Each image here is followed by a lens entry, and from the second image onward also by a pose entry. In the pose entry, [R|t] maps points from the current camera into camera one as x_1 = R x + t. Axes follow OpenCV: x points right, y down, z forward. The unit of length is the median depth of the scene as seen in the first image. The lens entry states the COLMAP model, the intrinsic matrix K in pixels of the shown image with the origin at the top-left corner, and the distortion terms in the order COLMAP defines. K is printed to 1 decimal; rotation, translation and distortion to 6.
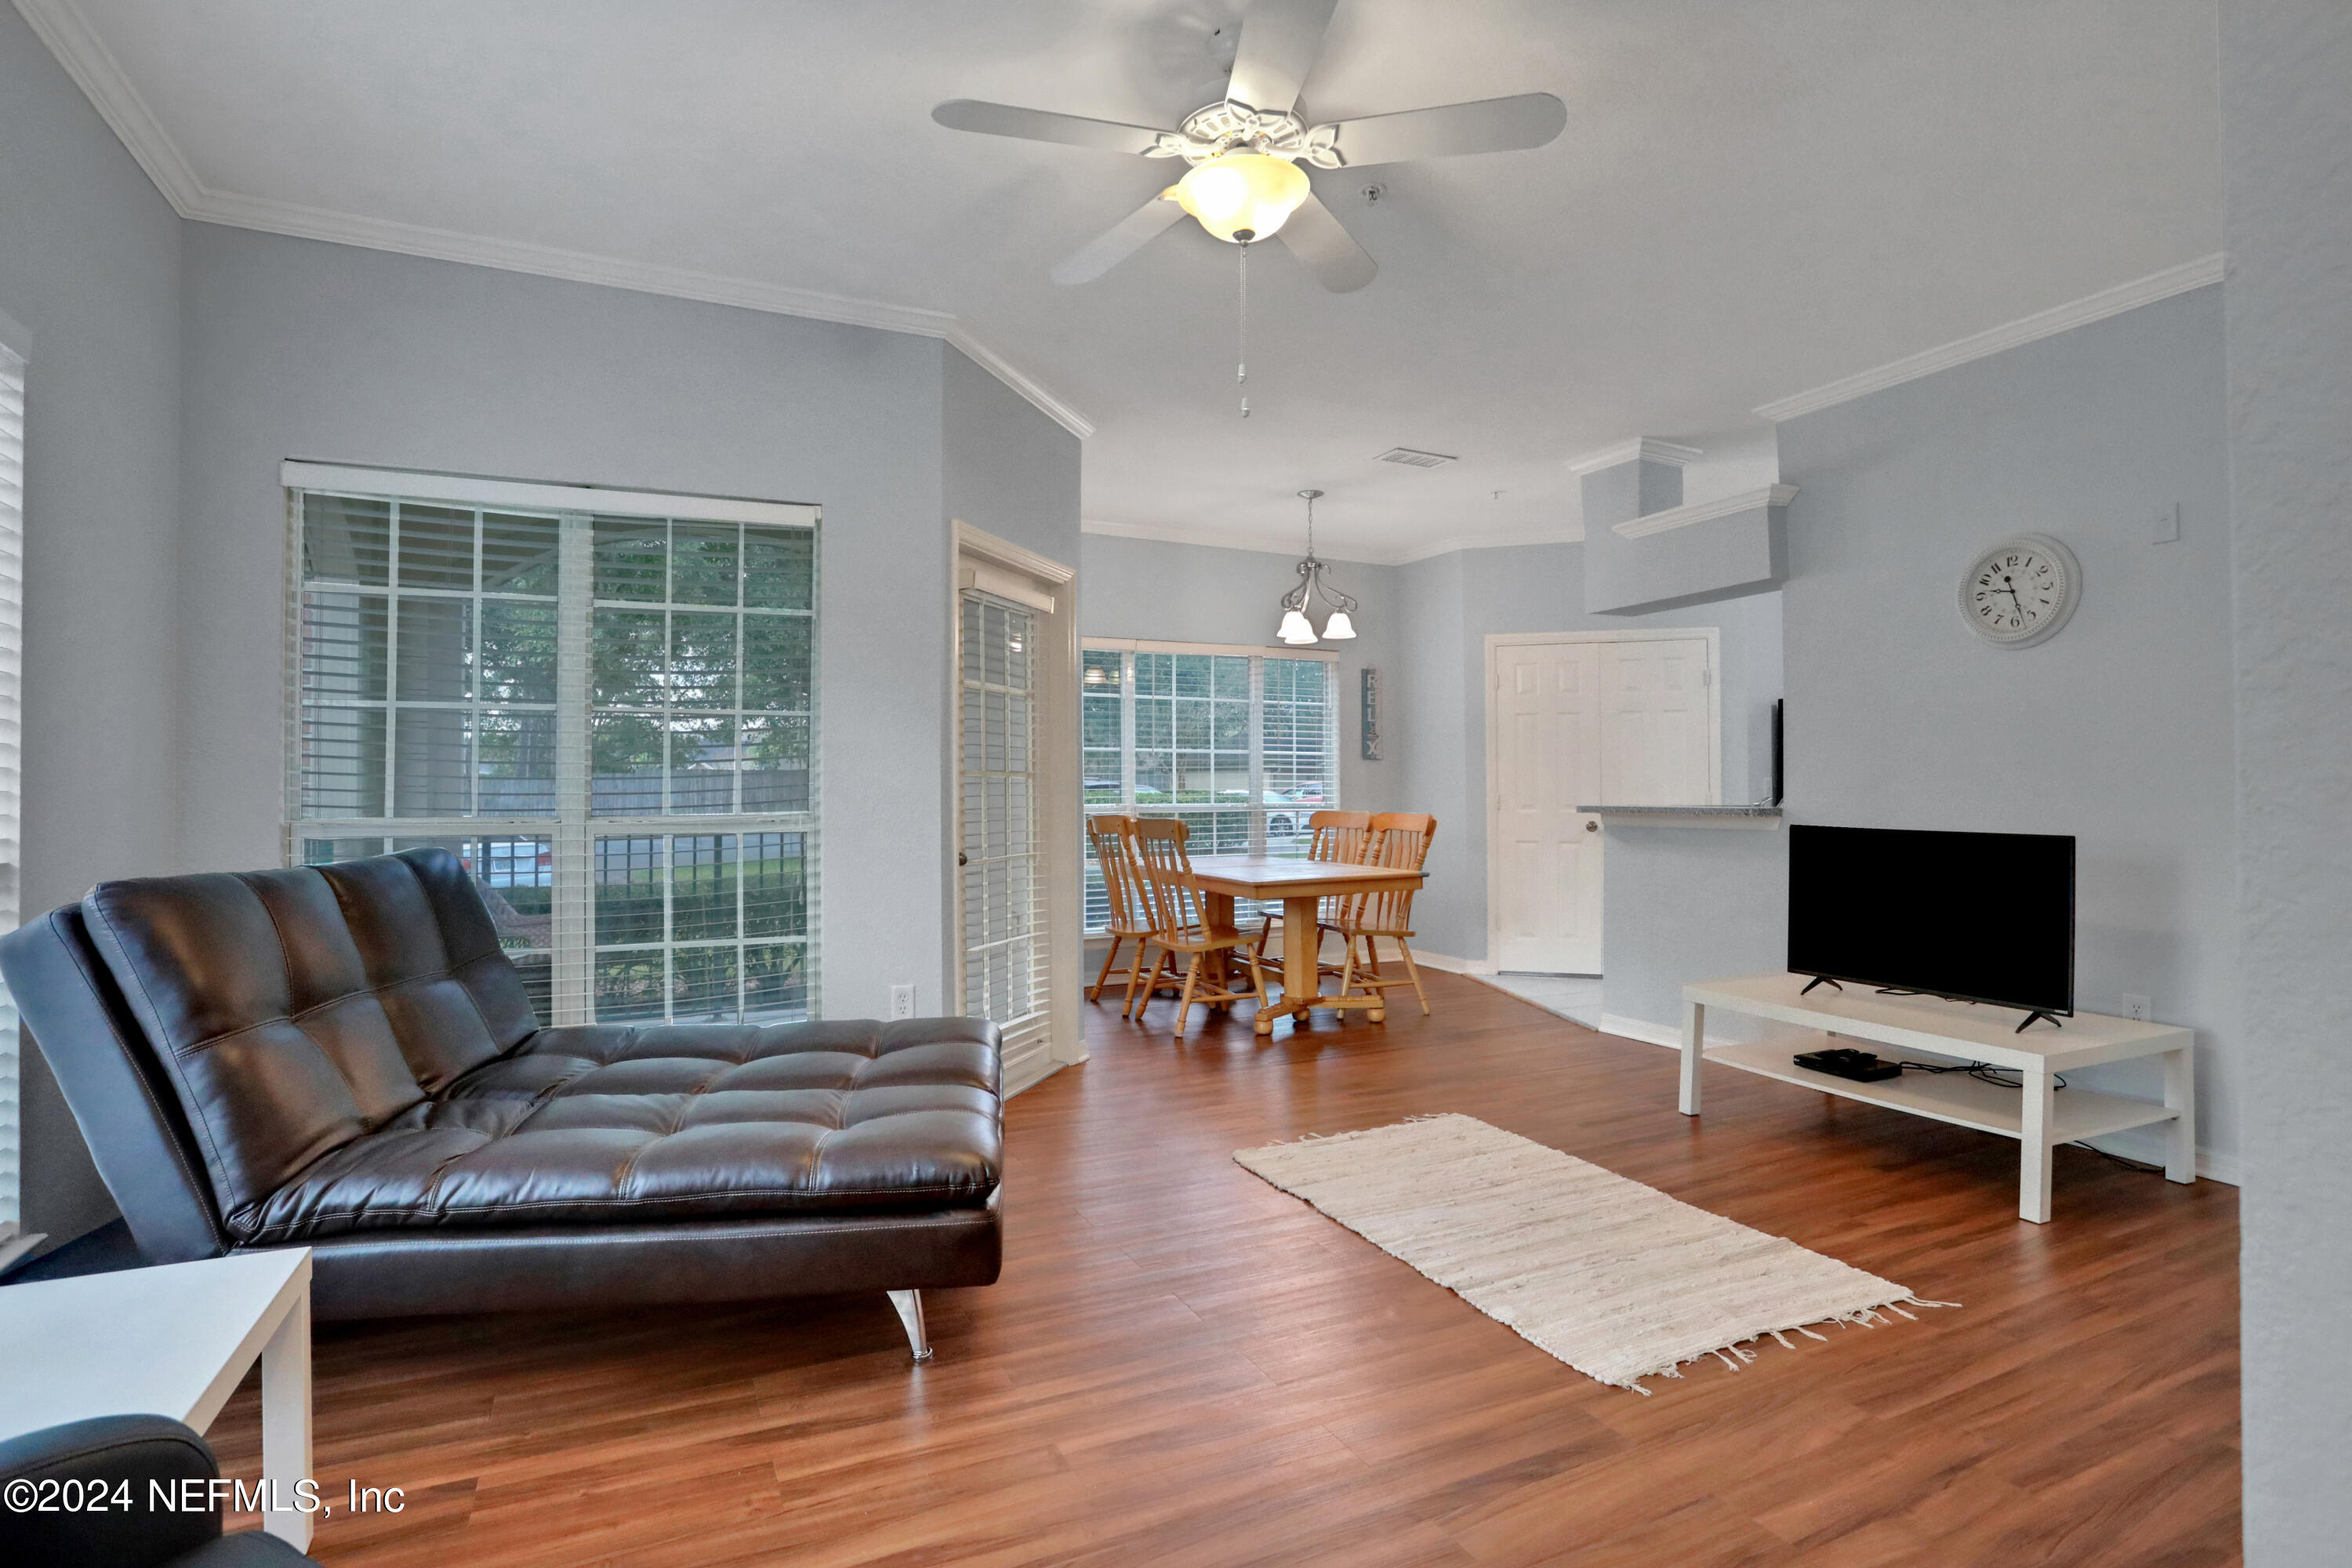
lens RADIAL K [[1168.2, 0, 1162.6], [0, 1168.2, 775.8], [0, 0, 1]] dist [-0.059151, 0.035358]
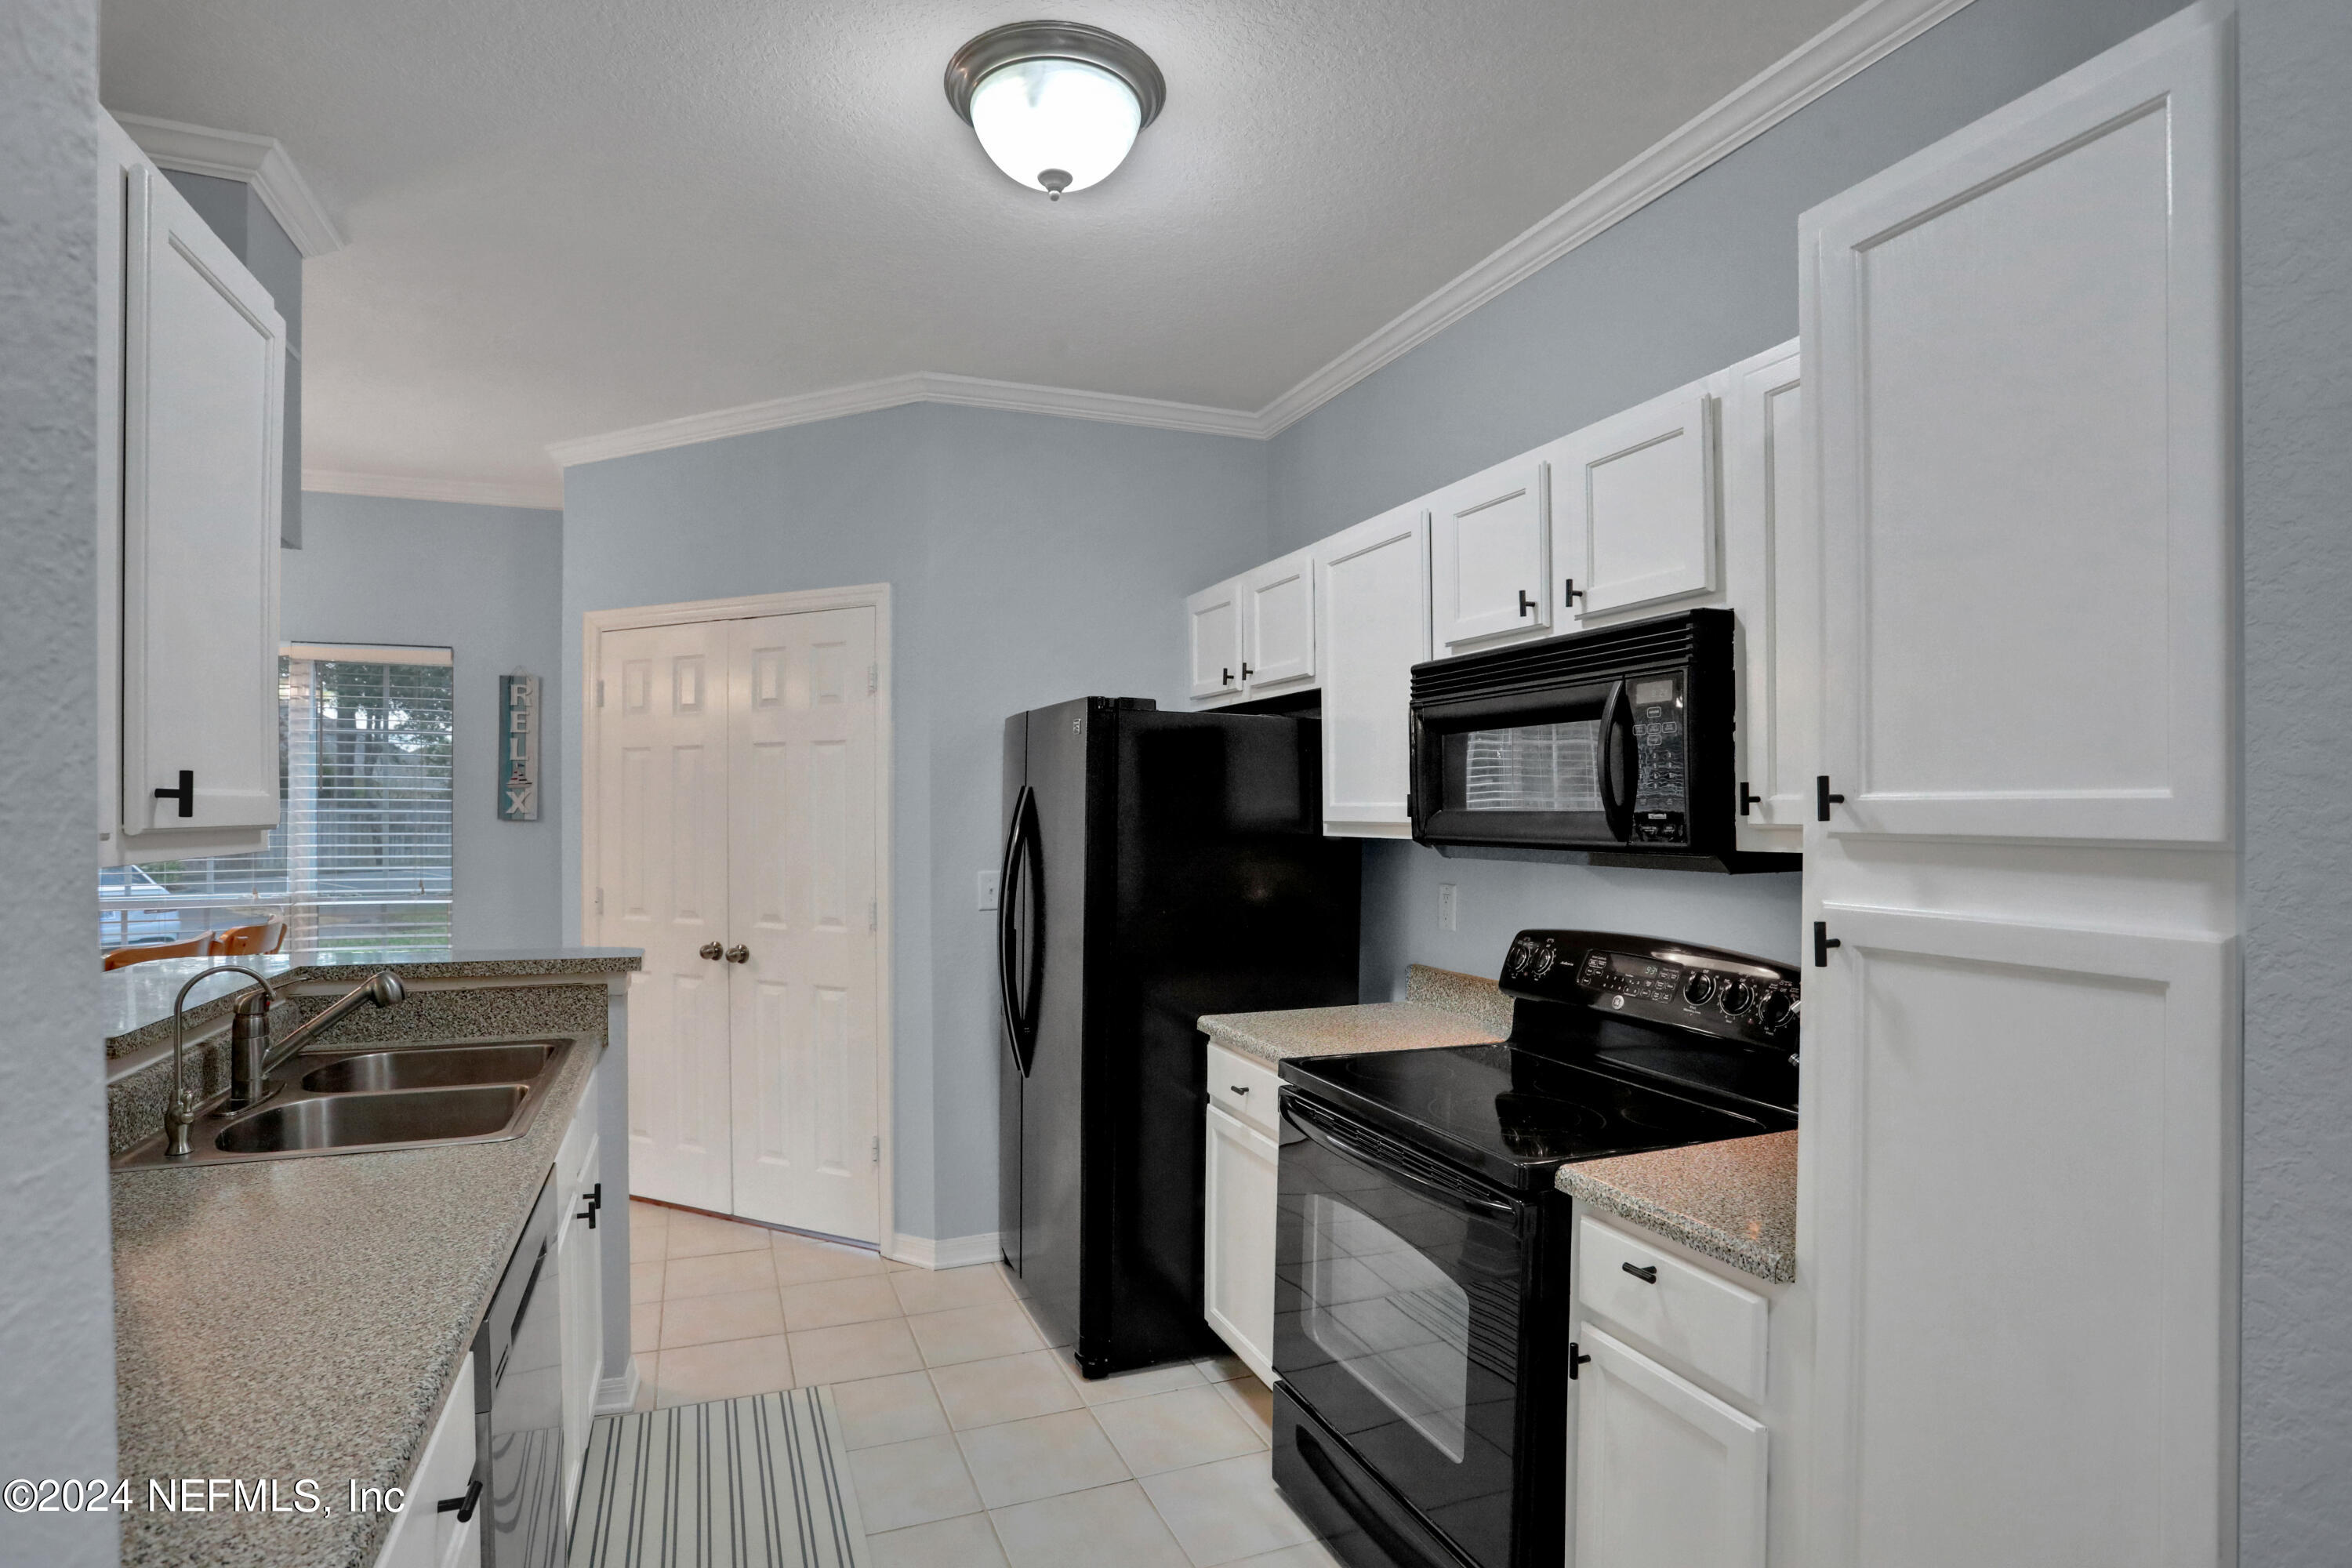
lens RADIAL K [[1167.4, 0, 1183.2], [0, 1167.4, 804.7], [0, 0, 1]] dist [-0.093745, 0.045248]
pose [[0.998462, 0.000376, -0.055433, 0.709485], [0.000104, 0.999963, 0.008658, -0.034957], [0.055434, -0.008650, 0.998425, 0.522379]]
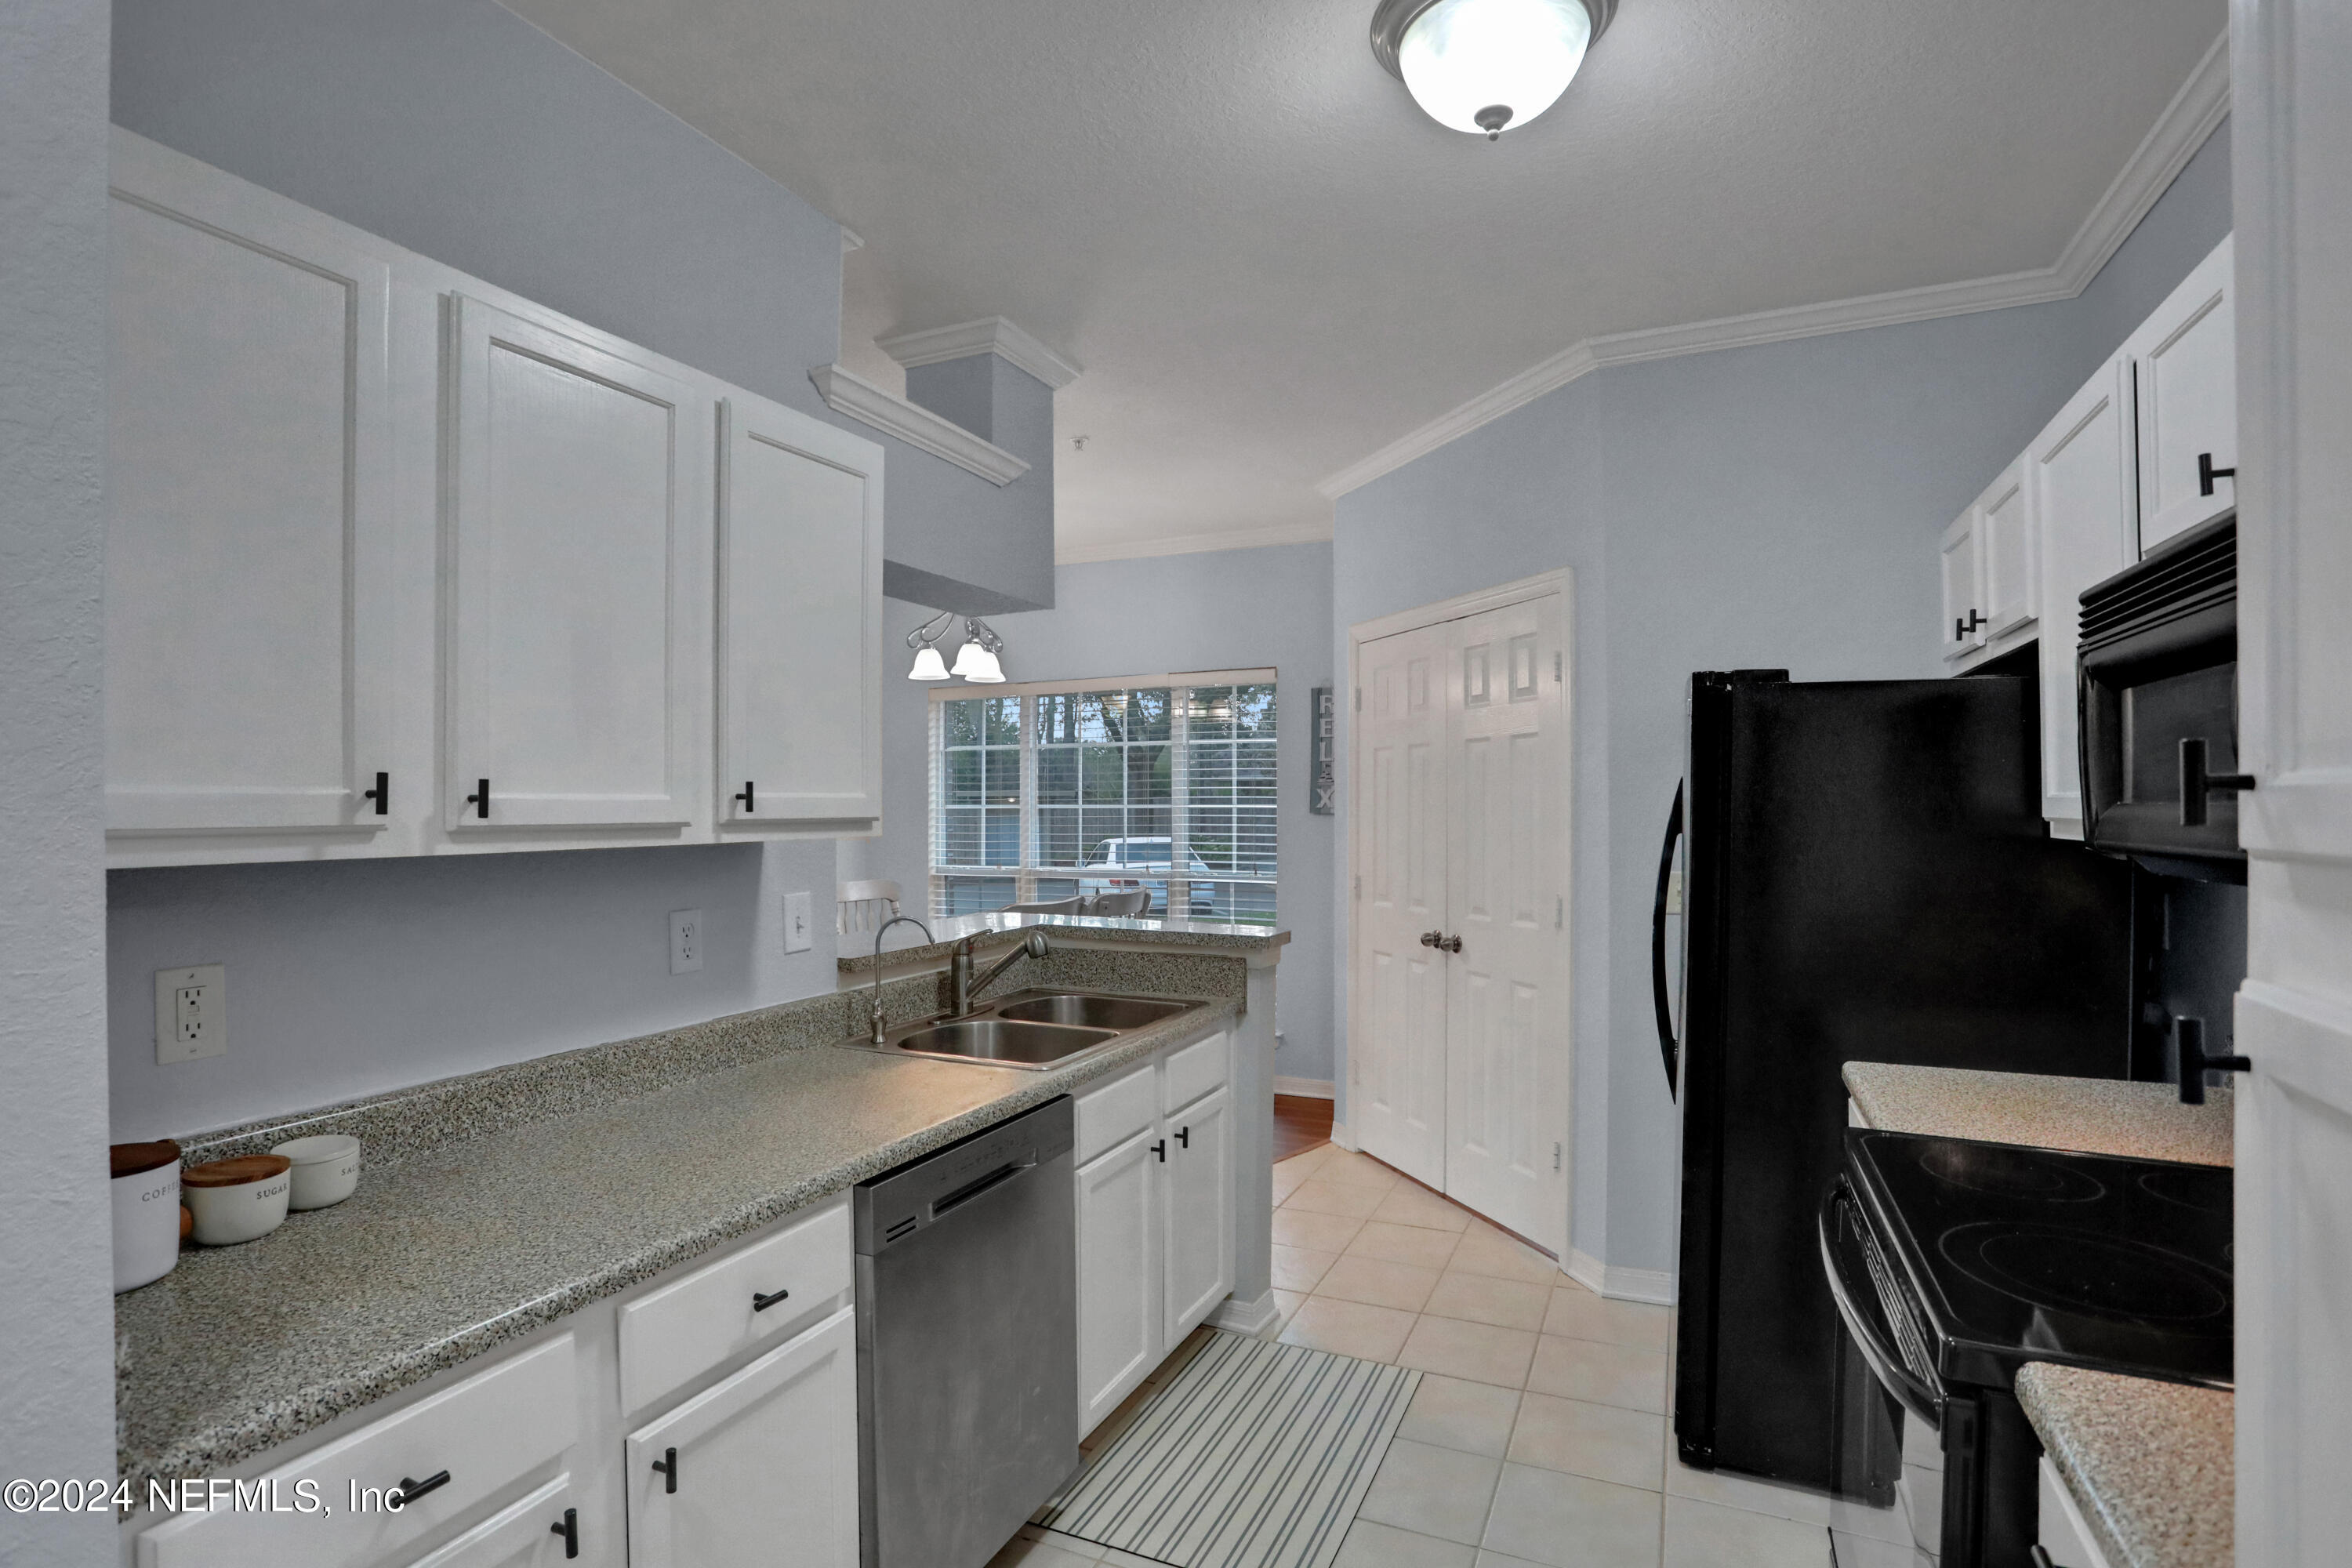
lens RADIAL K [[1167.4, 0, 1183.2], [0, 1167.4, 804.7], [0, 0, 1]] dist [-0.093745, 0.045248]
pose [[0.649438, -0.001739, -0.760412, 0.829748], [0.012948, 0.999878, 0.008771, -0.034296], [0.760304, -0.015542, 0.649381, 0.594142]]
